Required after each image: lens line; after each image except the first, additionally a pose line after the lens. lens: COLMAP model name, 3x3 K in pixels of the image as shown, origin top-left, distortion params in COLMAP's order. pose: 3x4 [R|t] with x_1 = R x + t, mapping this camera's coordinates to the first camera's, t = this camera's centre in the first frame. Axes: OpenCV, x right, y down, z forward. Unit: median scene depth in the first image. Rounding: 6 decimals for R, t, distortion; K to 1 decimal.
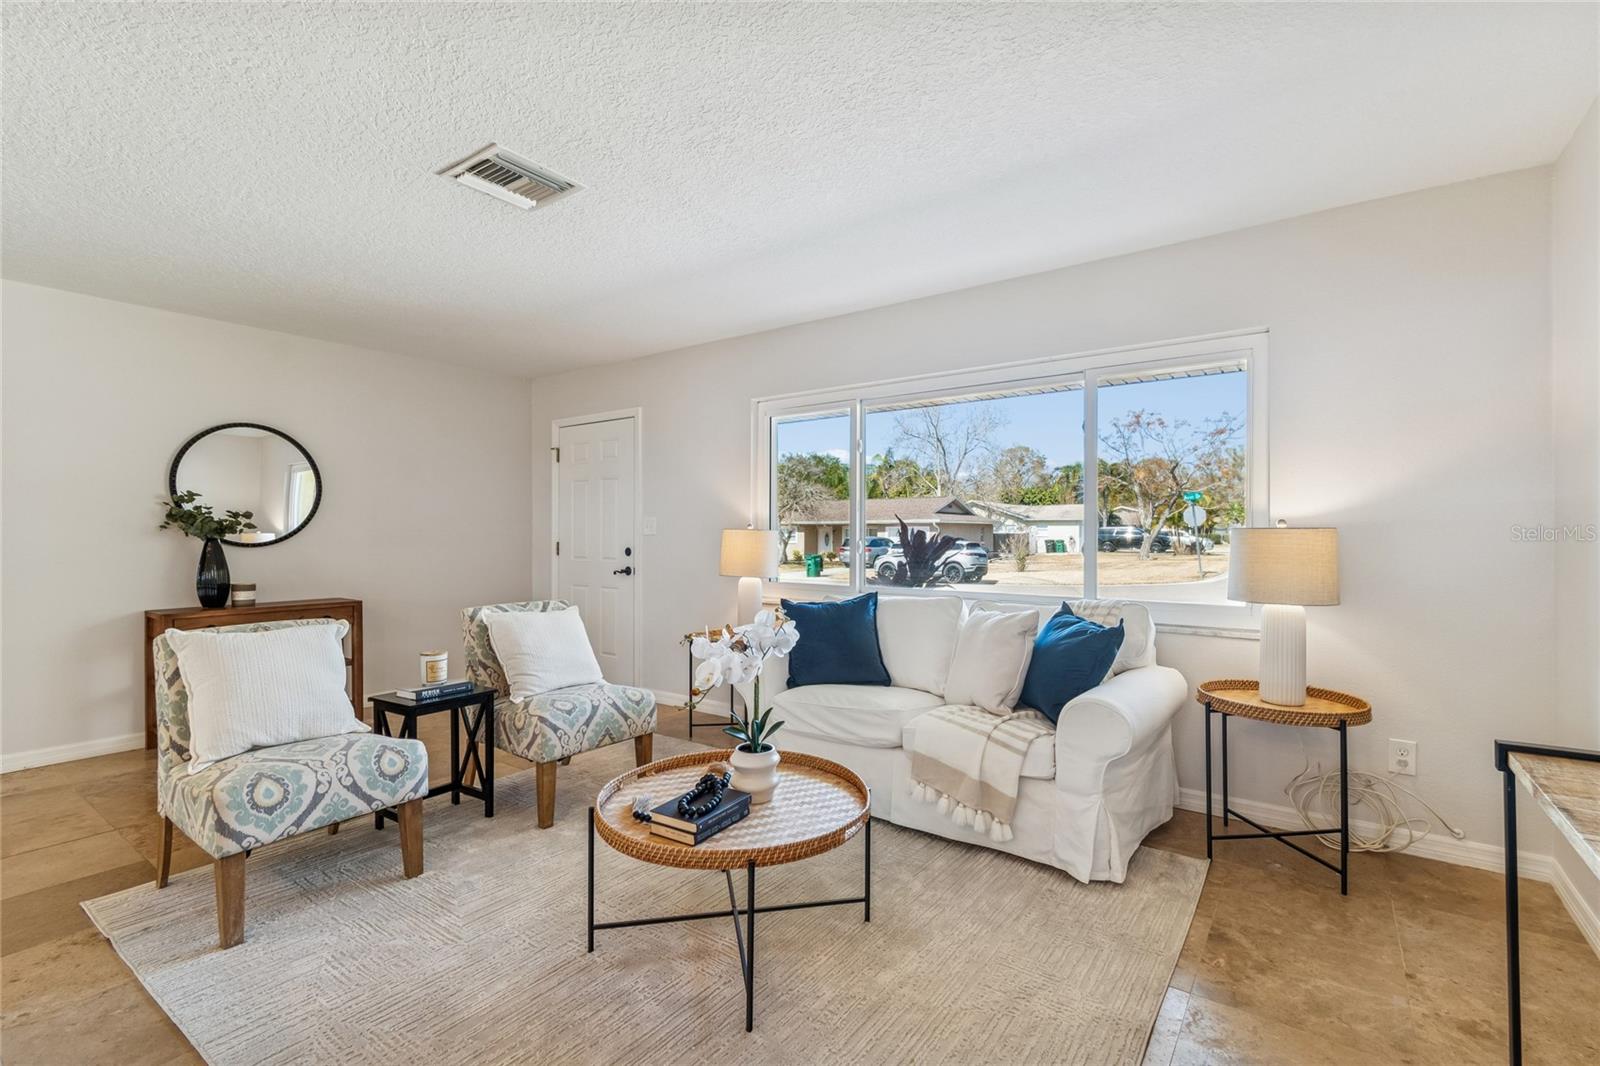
lens RADIAL K [[715.1, 0, 794.5], [0, 715.1, 536.6], [0, 0, 1]] dist [0.000745, -0.001507]
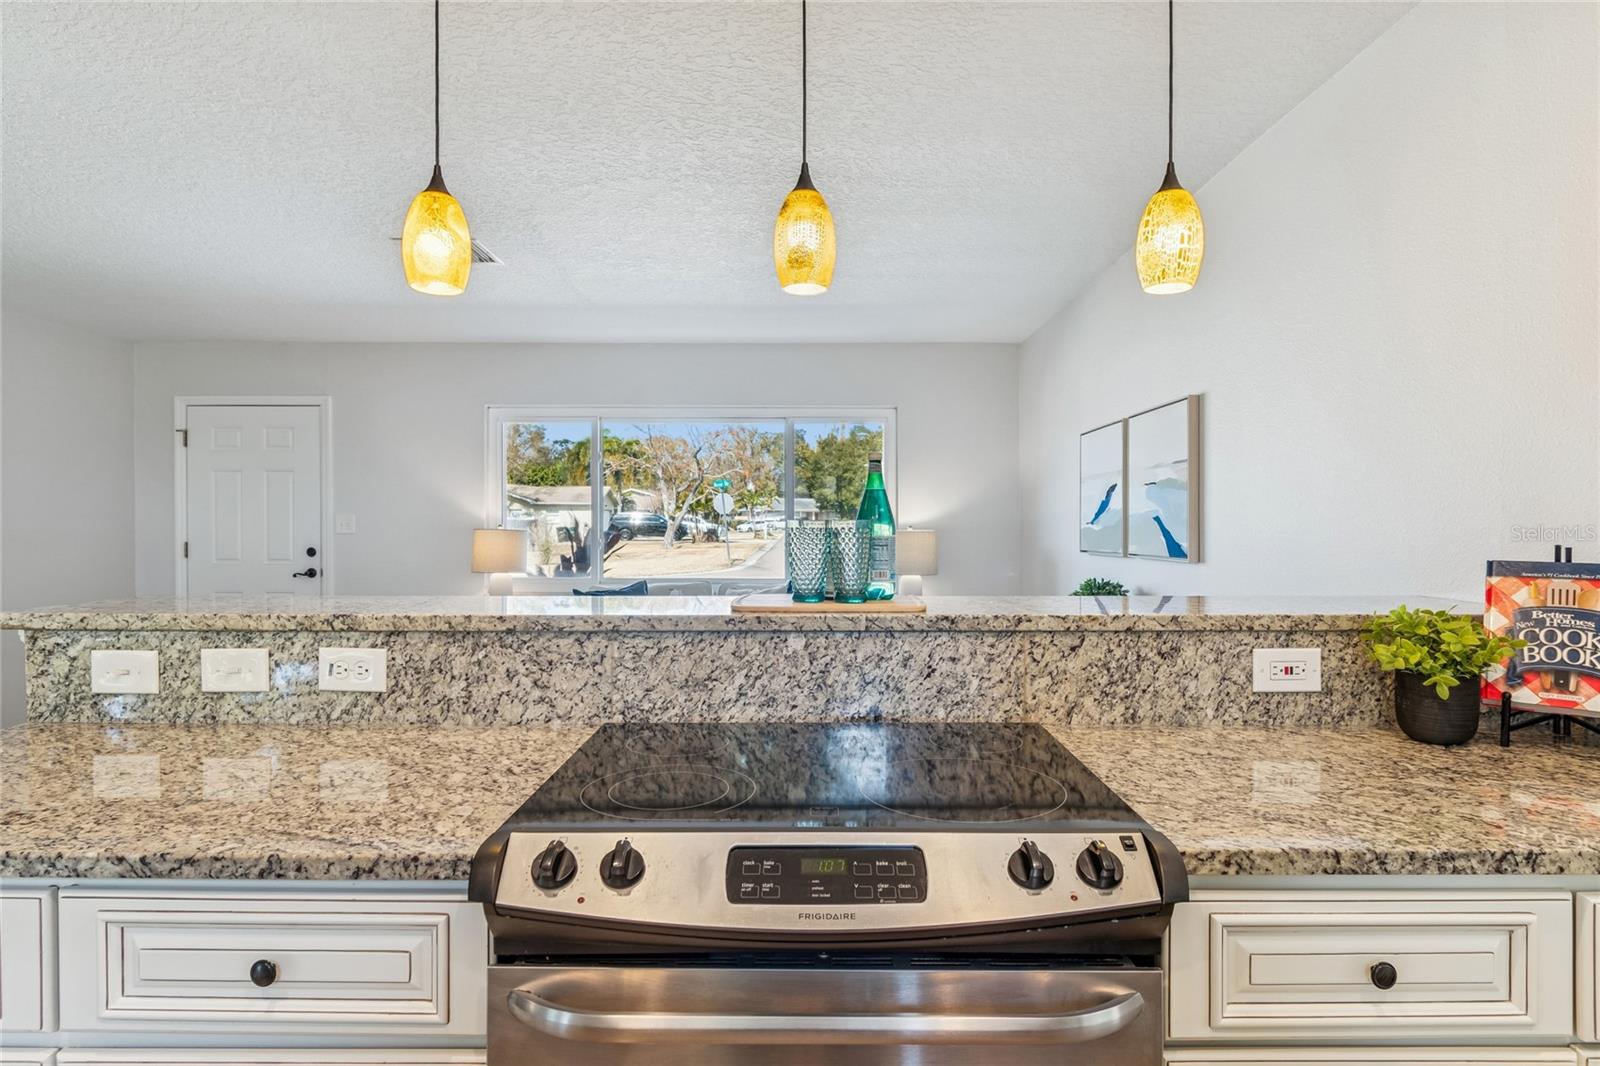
lens RADIAL K [[855.2, 0, 794.8], [0, 855.2, 533.2], [0, 0, 1]] dist [0.005871, -0.006183]
pose [[0.818681, -0.007939, 0.574194, -0.323159], [0.001102, 0.999924, 0.012253, -0.014482], [-0.574248, -0.009399, 0.818628, -0.232068]]
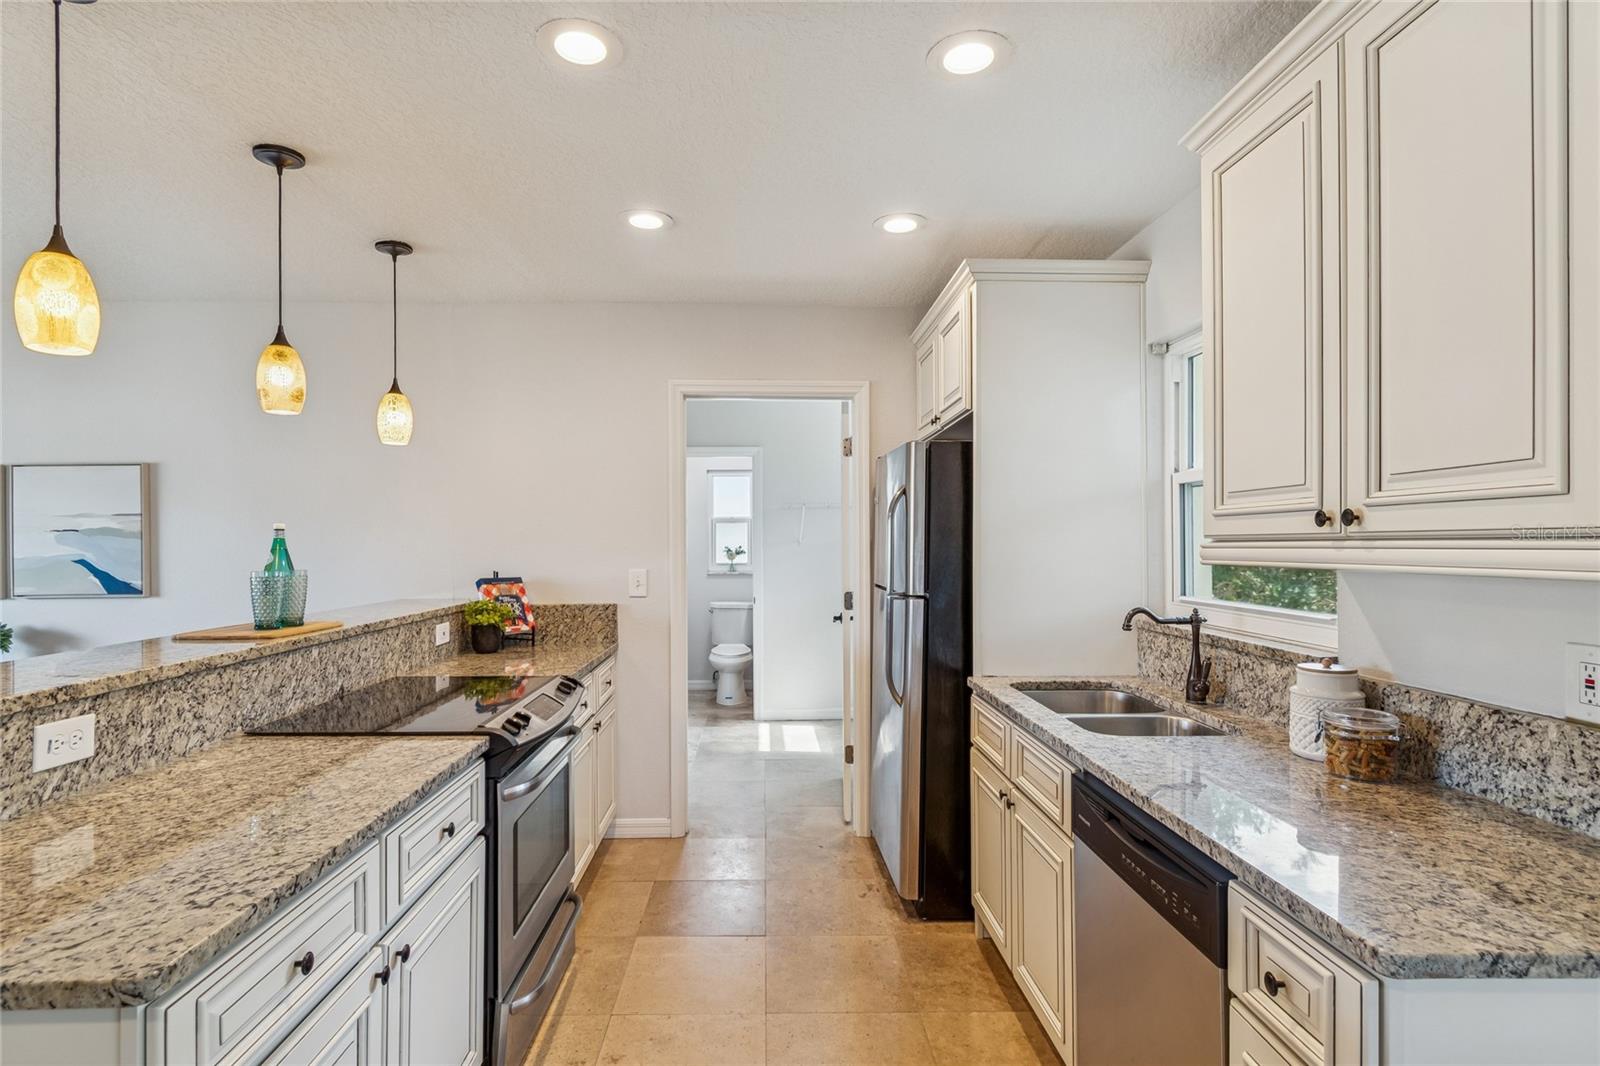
lens RADIAL K [[798.3, 0, 790.4], [0, 798.3, 539.6], [0, 0, 1]] dist [-0.001521, 0.000100]
pose [[-0.610776, 0.006759, 0.791774, -1.334092], [0.006540, 0.999973, -0.003492, -0.061679], [-0.791776, 0.003045, -0.610804, 0.724865]]
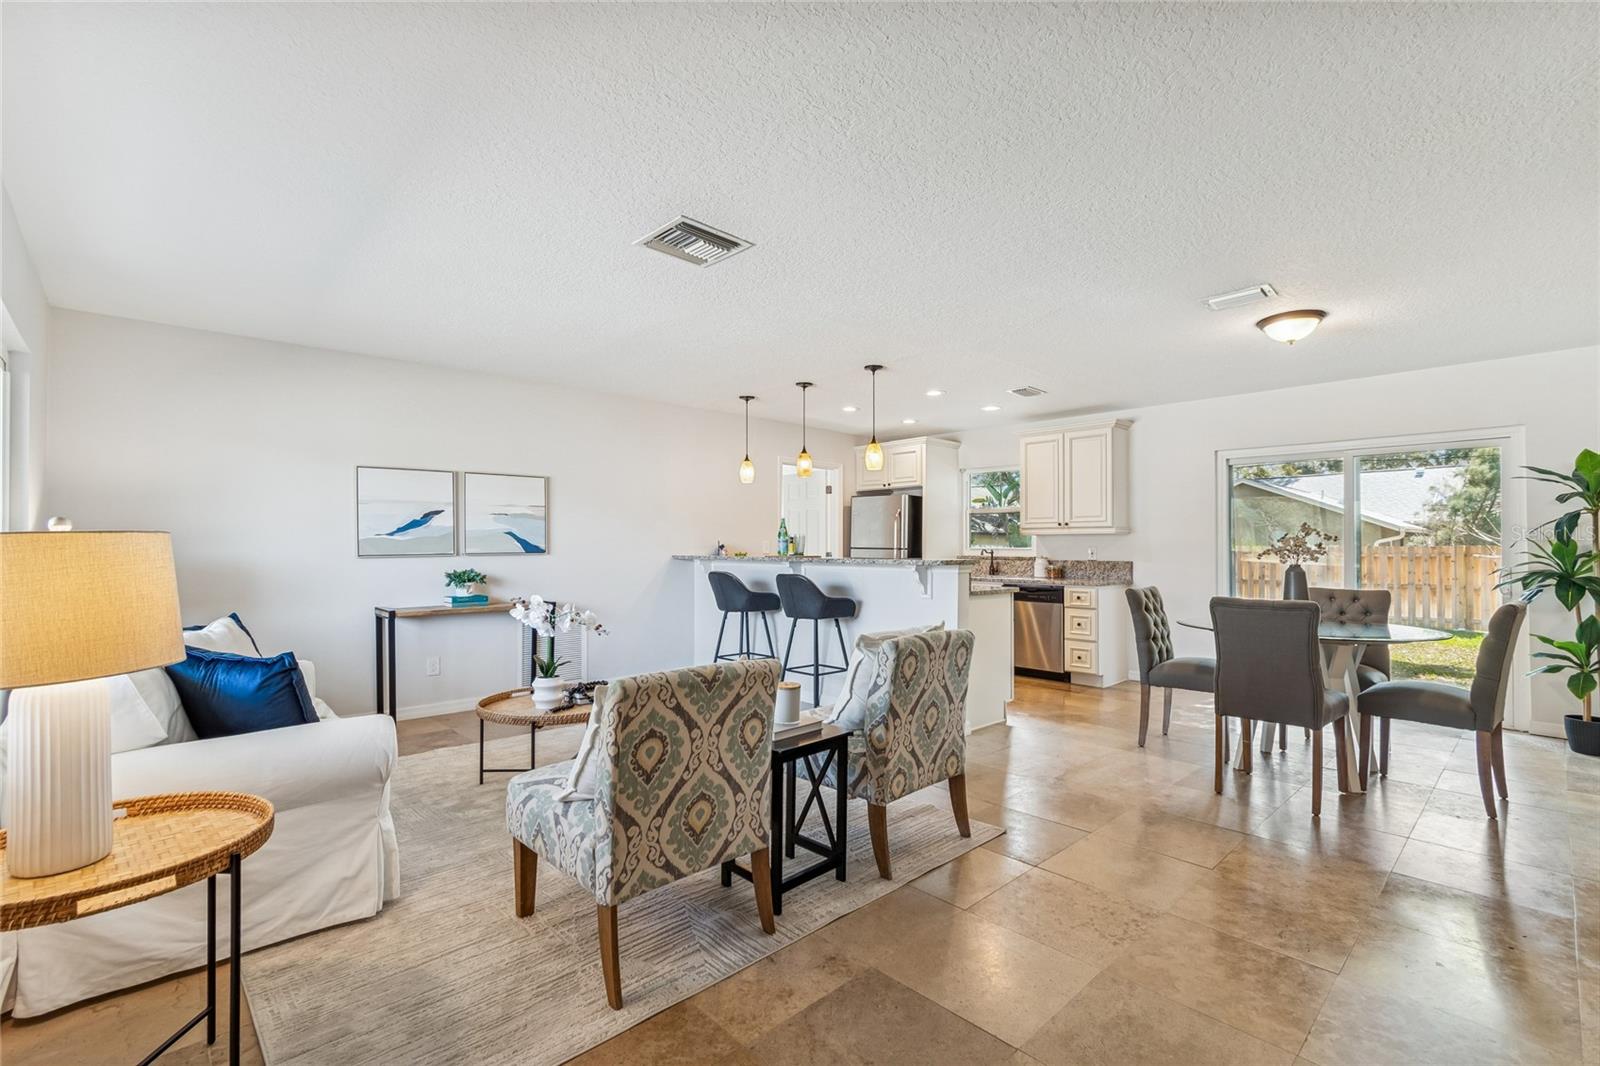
lens RADIAL K [[715.1, 0, 815.5], [0, 715.1, 549.4], [0, 0, 1]] dist [0.000745, -0.001507]
pose [[-0.985545, -0.005878, 0.169314, -0.361637], [-0.003923, 0.999922, 0.011876, 0.006675], [-0.169370, 0.011040, -0.985491, 3.853925]]
